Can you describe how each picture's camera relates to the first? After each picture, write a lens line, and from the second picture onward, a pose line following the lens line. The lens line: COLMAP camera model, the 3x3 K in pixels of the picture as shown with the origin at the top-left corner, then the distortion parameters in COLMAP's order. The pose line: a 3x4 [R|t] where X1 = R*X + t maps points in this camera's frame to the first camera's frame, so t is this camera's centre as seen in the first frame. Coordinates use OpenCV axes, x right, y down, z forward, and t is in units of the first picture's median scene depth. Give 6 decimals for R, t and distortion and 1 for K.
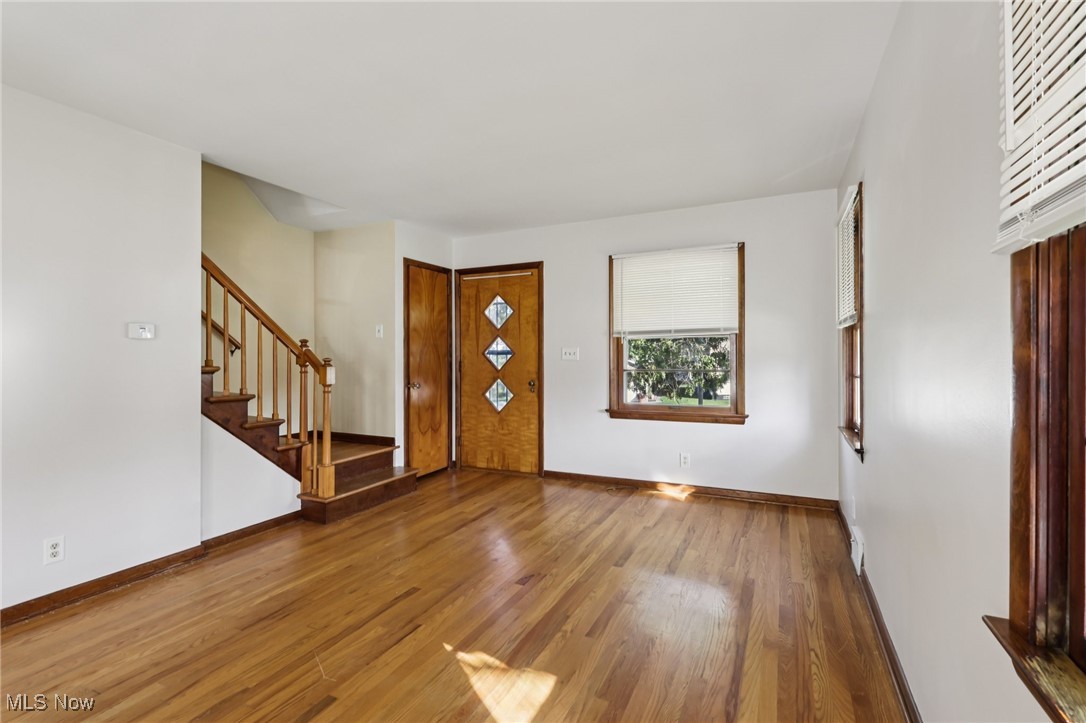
lens RADIAL K [[496.9, 0, 541.9], [0, 496.9, 356.4], [0, 0, 1]] dist [0.000352, 0.000147]
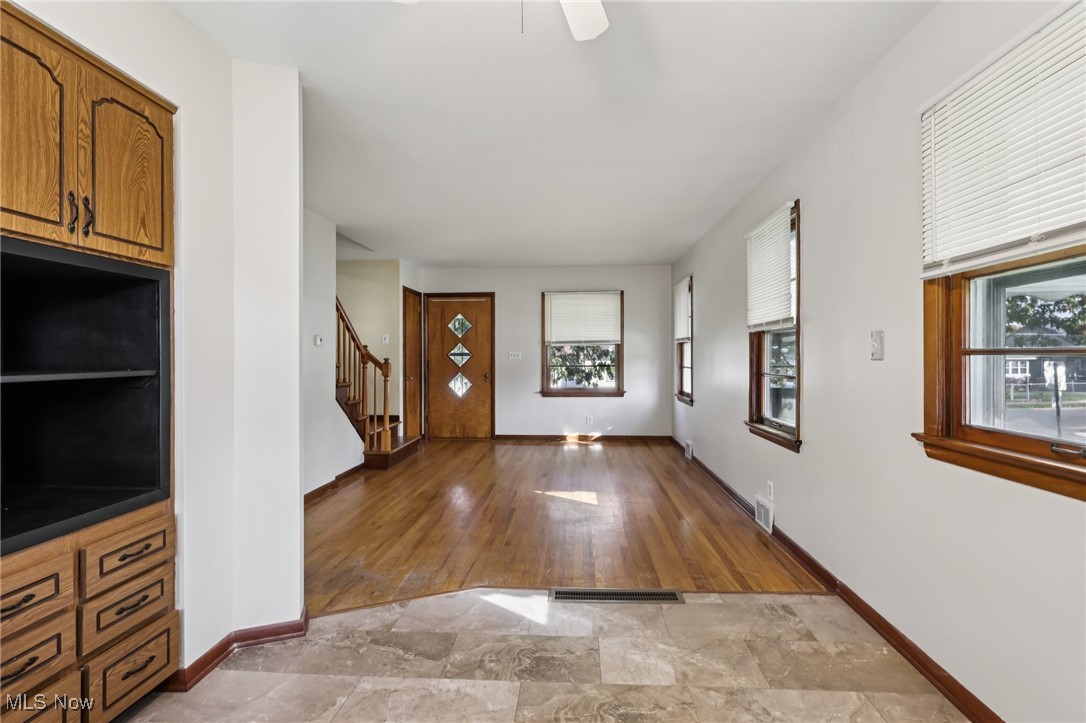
lens RADIAL K [[495.9, 0, 543.0], [0, 495.9, 361.5], [0, 0, 1]] dist [0.000280, -0.000004]
pose [[0.928946, -0.002472, 0.370207, -0.403318], [-0.000531, 0.999968, 0.008009, 0.000838], [-0.370215, -0.007636, 0.928915, -0.407156]]
